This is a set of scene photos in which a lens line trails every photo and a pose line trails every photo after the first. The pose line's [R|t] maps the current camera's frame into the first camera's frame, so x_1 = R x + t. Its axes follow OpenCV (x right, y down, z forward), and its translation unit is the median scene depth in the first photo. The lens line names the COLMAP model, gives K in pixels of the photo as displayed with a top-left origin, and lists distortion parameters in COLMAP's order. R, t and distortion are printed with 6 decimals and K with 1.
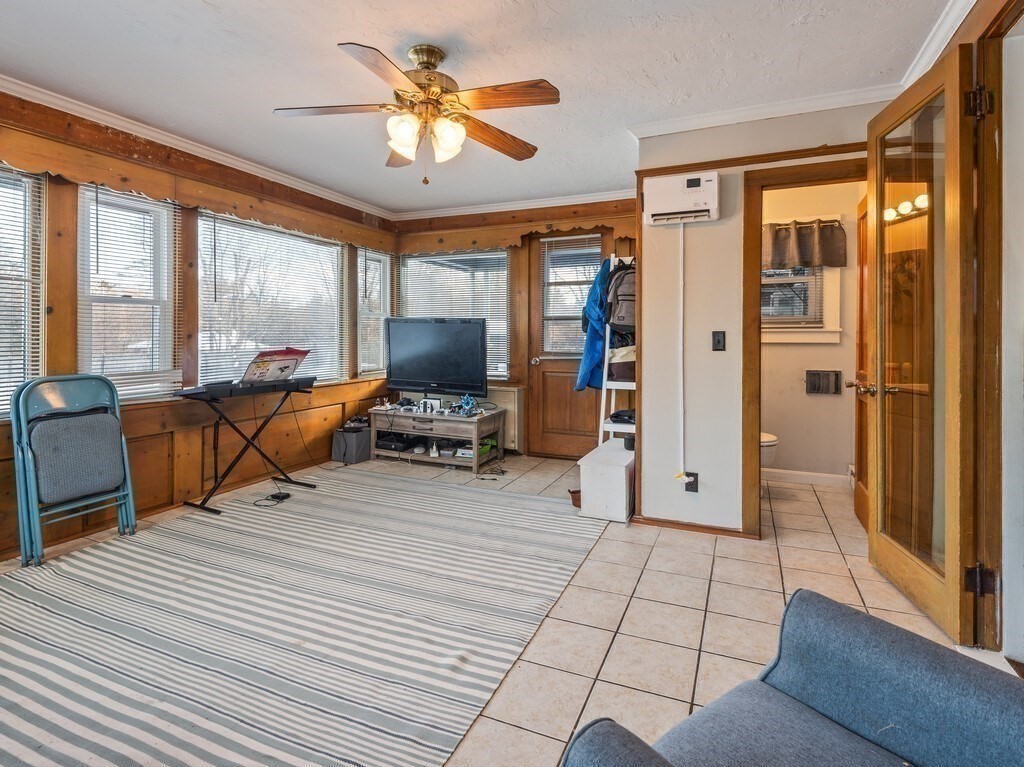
lens RADIAL K [[534.6, 0, 510.2], [0, 534.6, 331.0], [0, 0, 1]] dist [0.003130, -0.000767]
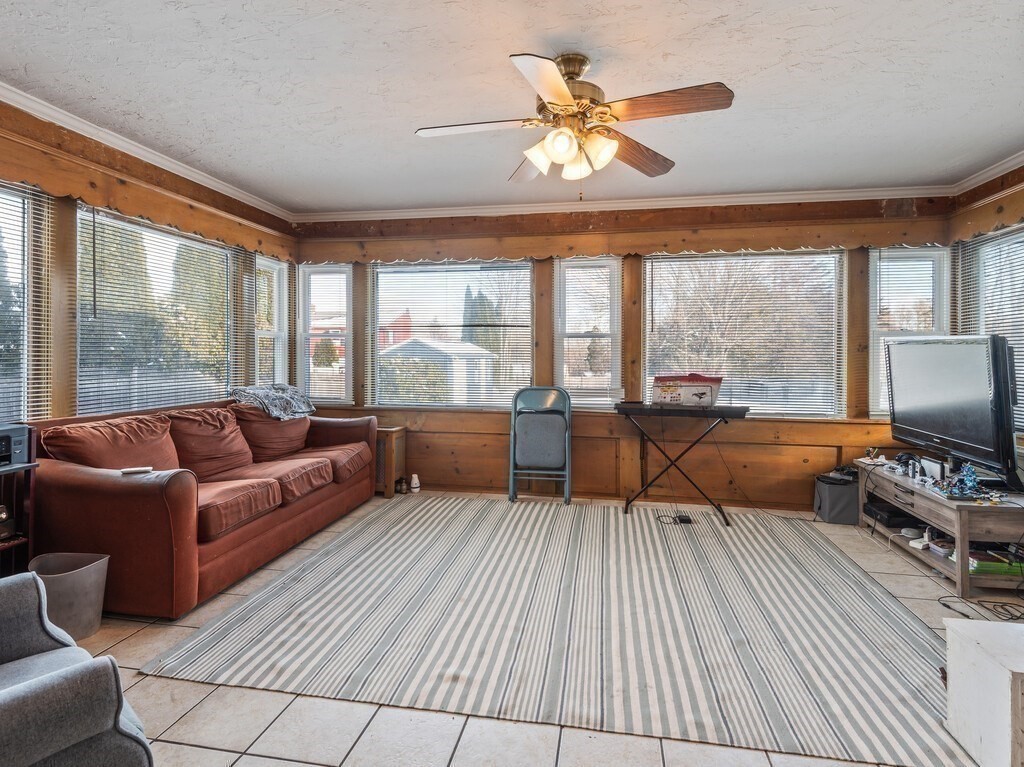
lens RADIAL K [[527.8, 0, 514.4], [0, 527.8, 354.9], [0, 0, 1]] dist [0.005225, -0.000770]
pose [[0.227685, -0.004563, -0.973724, 0.513059], [-0.000844, 0.999988, -0.004884, 0.000241], [0.973734, 0.001934, 0.227678, 0.488114]]
